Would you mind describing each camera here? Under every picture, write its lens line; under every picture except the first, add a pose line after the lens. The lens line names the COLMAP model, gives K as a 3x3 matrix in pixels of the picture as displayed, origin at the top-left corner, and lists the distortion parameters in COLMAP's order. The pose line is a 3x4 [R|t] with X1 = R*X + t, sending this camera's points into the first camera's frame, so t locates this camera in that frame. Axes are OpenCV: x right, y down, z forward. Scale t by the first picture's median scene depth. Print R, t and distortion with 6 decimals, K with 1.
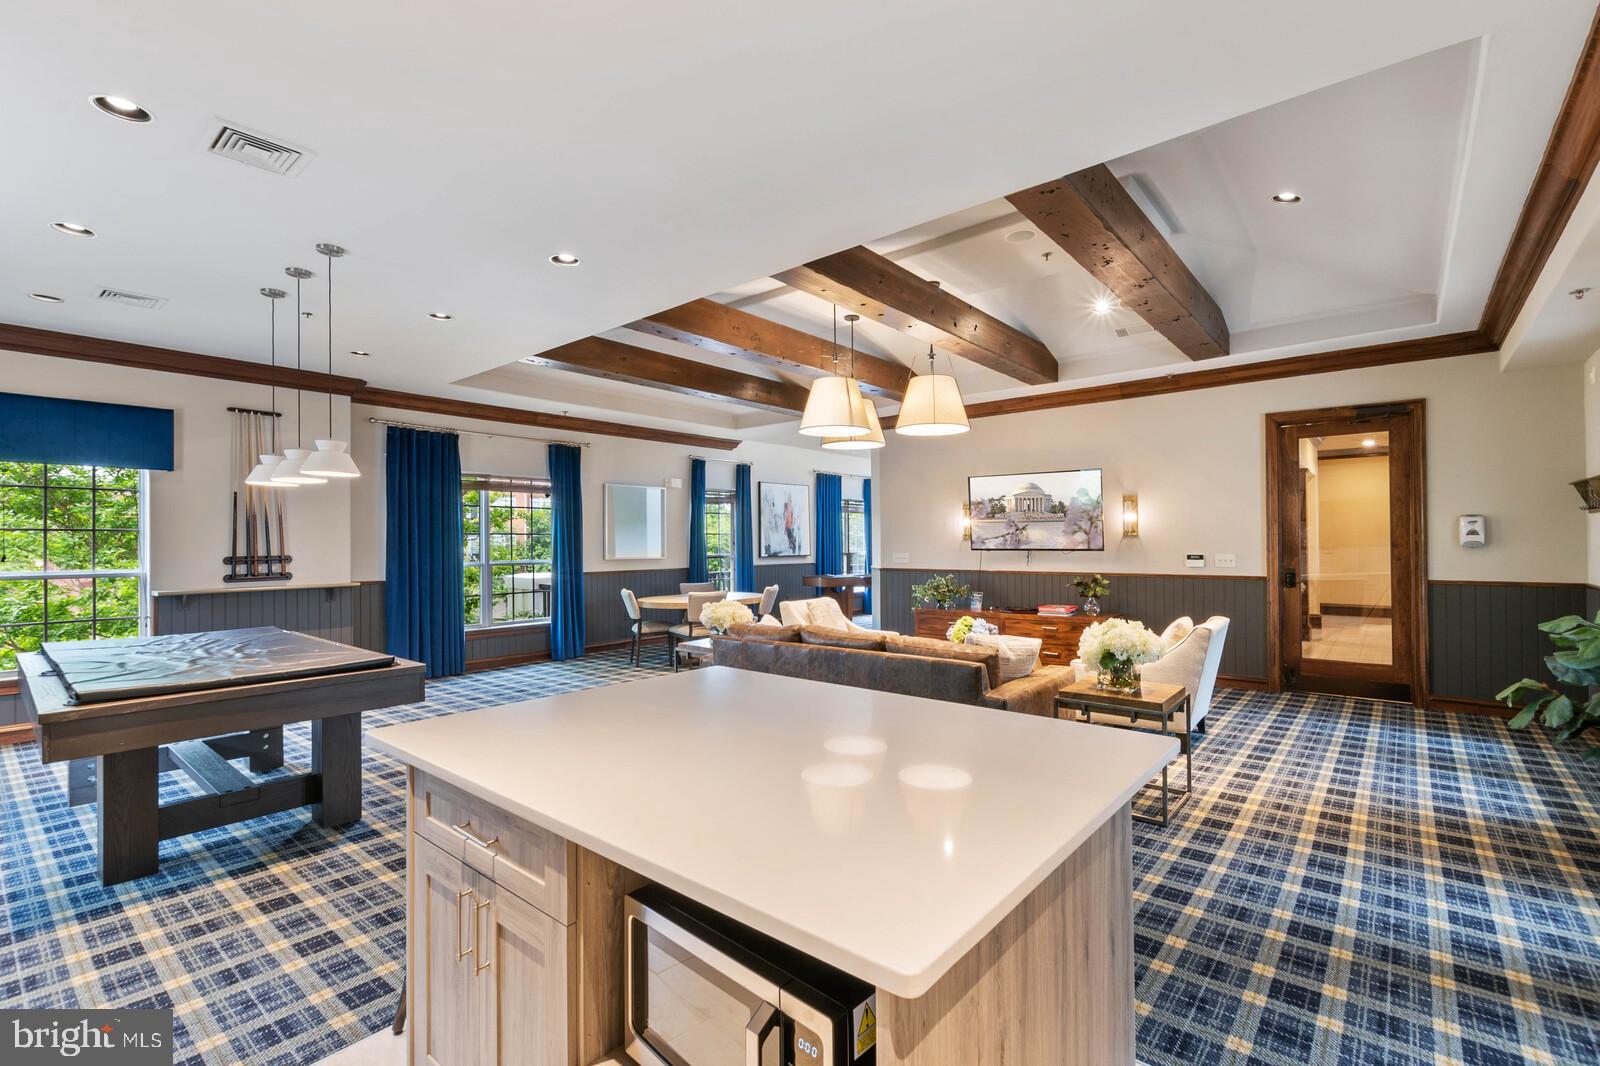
lens RADIAL K [[703.8, 0, 807.1], [0, 703.8, 537.9], [0, 0, 1]] dist [-0.000638, -0.000607]
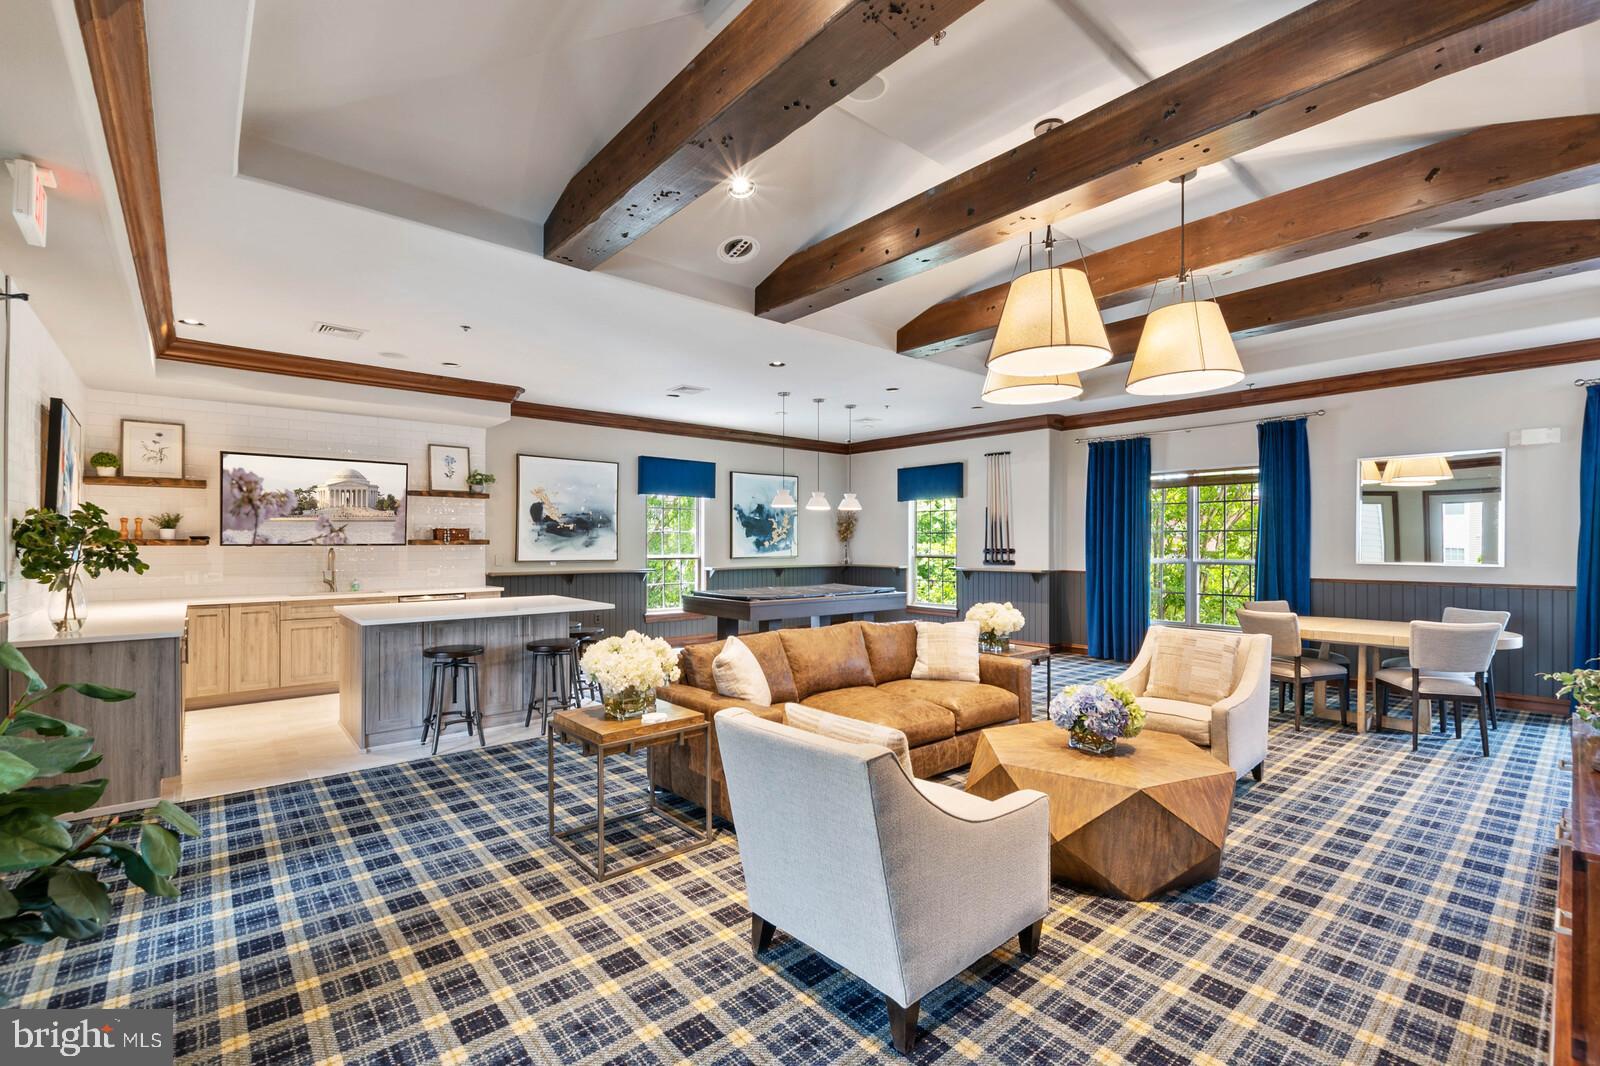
lens RADIAL K [[703.8, 0, 807.1], [0, 703.8, 536.7], [0, 0, 1]] dist [-0.000638, -0.000607]
pose [[-0.154588, -0.001480, -0.987978, 0.842106], [0.004868, 0.999986, -0.002259, 0.002254], [0.987967, -0.005159, -0.154579, 0.899652]]
